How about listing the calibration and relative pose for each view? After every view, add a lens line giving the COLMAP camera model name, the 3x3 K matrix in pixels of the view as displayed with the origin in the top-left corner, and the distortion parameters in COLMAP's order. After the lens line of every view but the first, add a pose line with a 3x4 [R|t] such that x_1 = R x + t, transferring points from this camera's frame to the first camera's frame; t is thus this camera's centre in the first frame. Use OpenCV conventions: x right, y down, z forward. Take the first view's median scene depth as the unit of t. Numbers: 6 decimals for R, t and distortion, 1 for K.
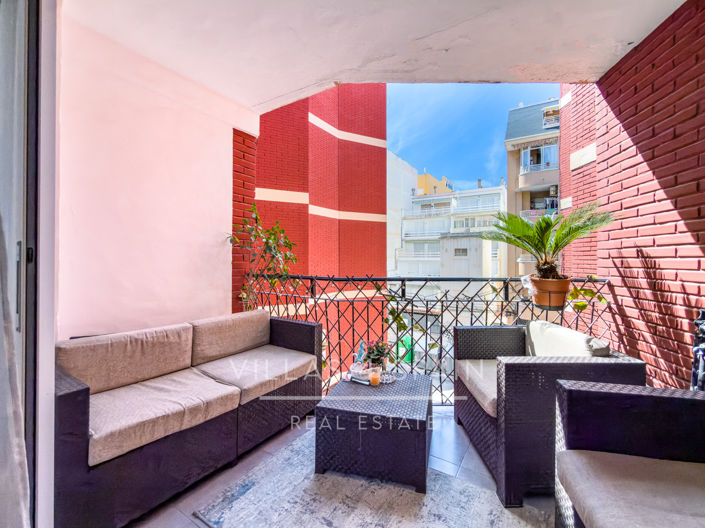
lens RADIAL K [[283.5, 0, 382.8], [0, 283.5, 255.8], [0, 0, 1]] dist [-0.002456, 0.001127]
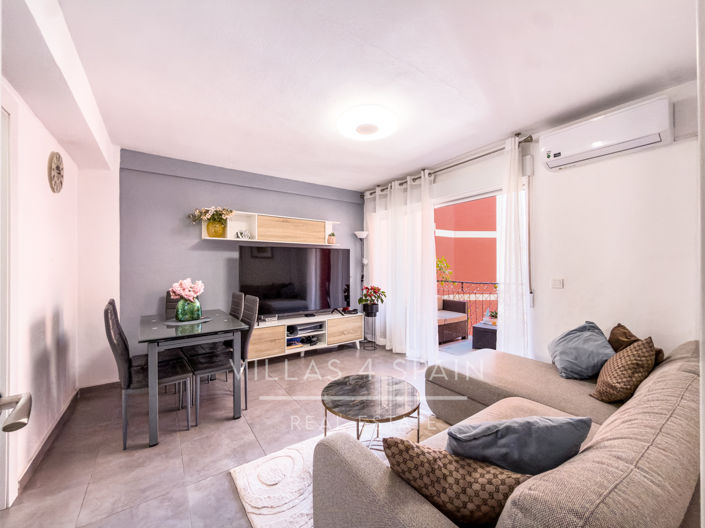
lens RADIAL K [[283.5, 0, 352.2], [0, 283.5, 262.9], [0, 0, 1]] dist [-0.002456, 0.001127]
pose [[0.899757, -0.006799, -0.436339, -0.056057], [0.008188, 0.999966, 0.001303, -0.092261], [0.436315, -0.004745, 0.899782, -1.553441]]
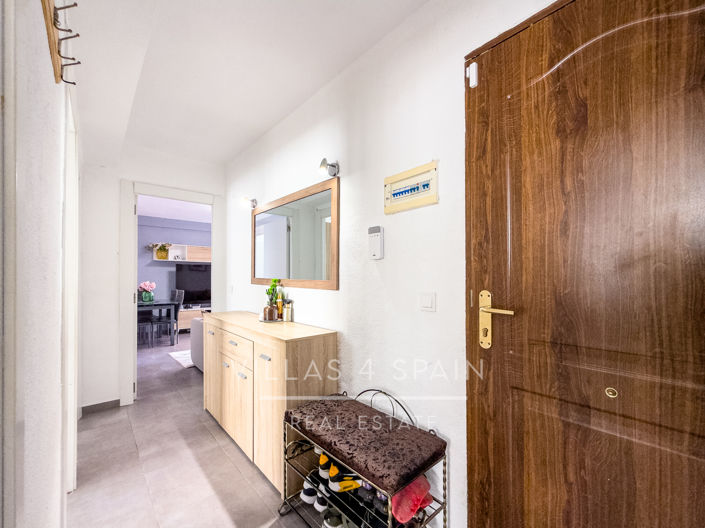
lens RADIAL K [[283.5, 0, 340.8], [0, 283.5, 274.9], [0, 0, 1]] dist [-0.002456, 0.001127]
pose [[0.946049, -0.004305, -0.323994, 1.224475], [0.005079, 0.999986, 0.001542, -0.079663], [0.323982, -0.003104, 0.946058, -2.599291]]
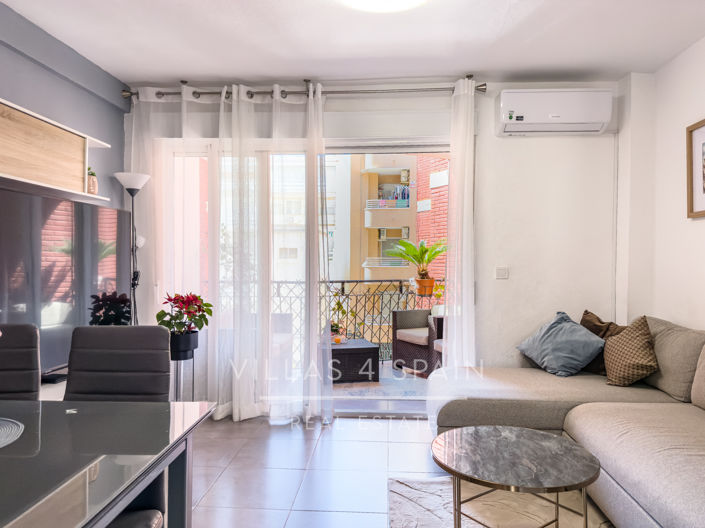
lens RADIAL K [[507.2, 0, 357.1], [0, 507.2, 267.1], [0, 0, 1]] dist [0.040001, -0.048595]
pose [[0.892801, -0.004480, 0.450428, -1.085207], [-0.005468, 0.999769, 0.020783, -0.051640], [-0.450418, -0.021019, 0.892571, -1.456262]]
